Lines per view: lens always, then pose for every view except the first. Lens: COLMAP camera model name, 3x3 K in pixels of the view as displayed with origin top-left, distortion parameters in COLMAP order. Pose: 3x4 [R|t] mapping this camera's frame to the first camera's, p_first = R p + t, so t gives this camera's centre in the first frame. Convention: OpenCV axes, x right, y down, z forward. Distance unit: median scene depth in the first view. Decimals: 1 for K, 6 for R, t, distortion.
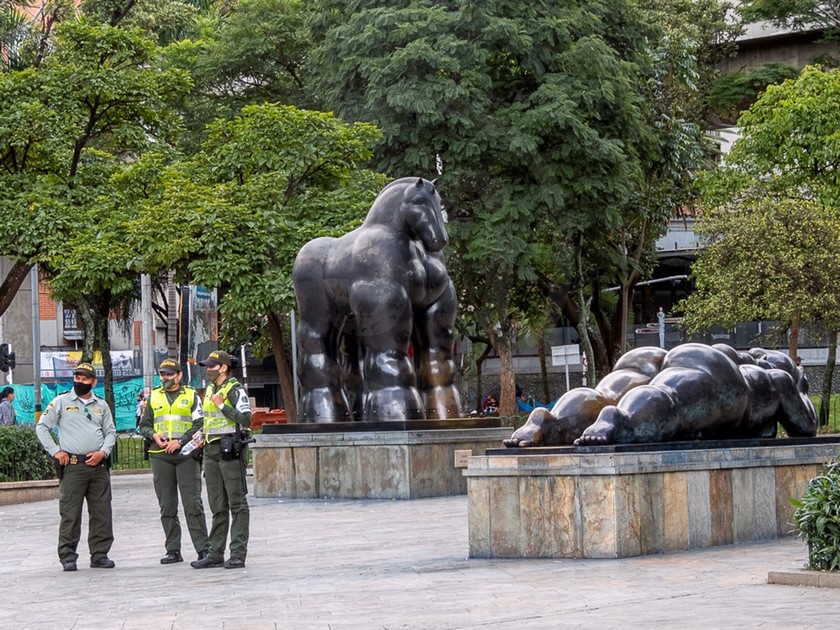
lens RADIAL K [[2797.8, 0, 418.9], [0, 2797.8, 318.0], [0, 0, 1]] dist [0.031382, 0.000000]
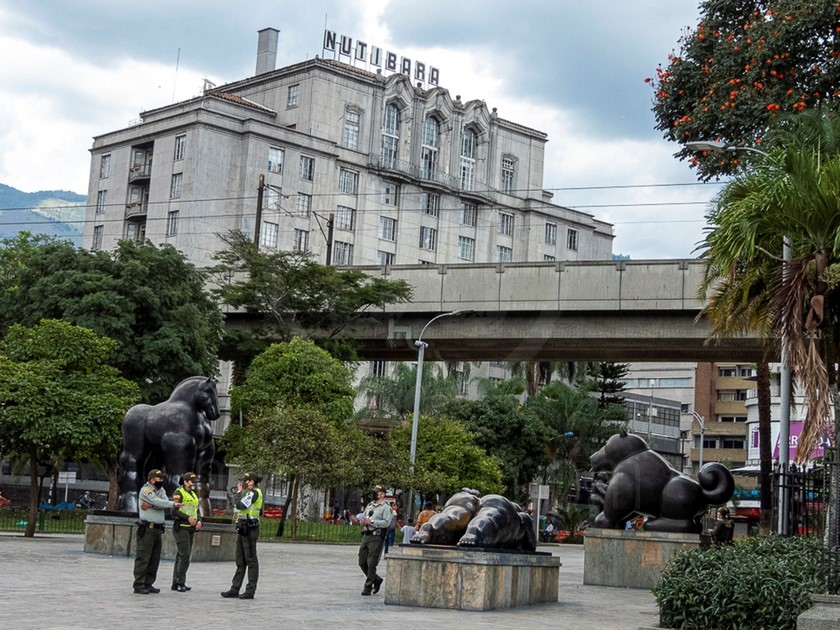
lens RADIAL K [[1556.3, 0, 421.0], [0, 1556.3, 309.2], [0, 0, 1]] dist [0.012640, 0.000000]
pose [[0.930961, 0.140958, 0.336813, -0.169287], [-0.105245, 0.986918, -0.122132, 0.010376], [-0.349622, 0.078253, 0.933617, 0.030688]]
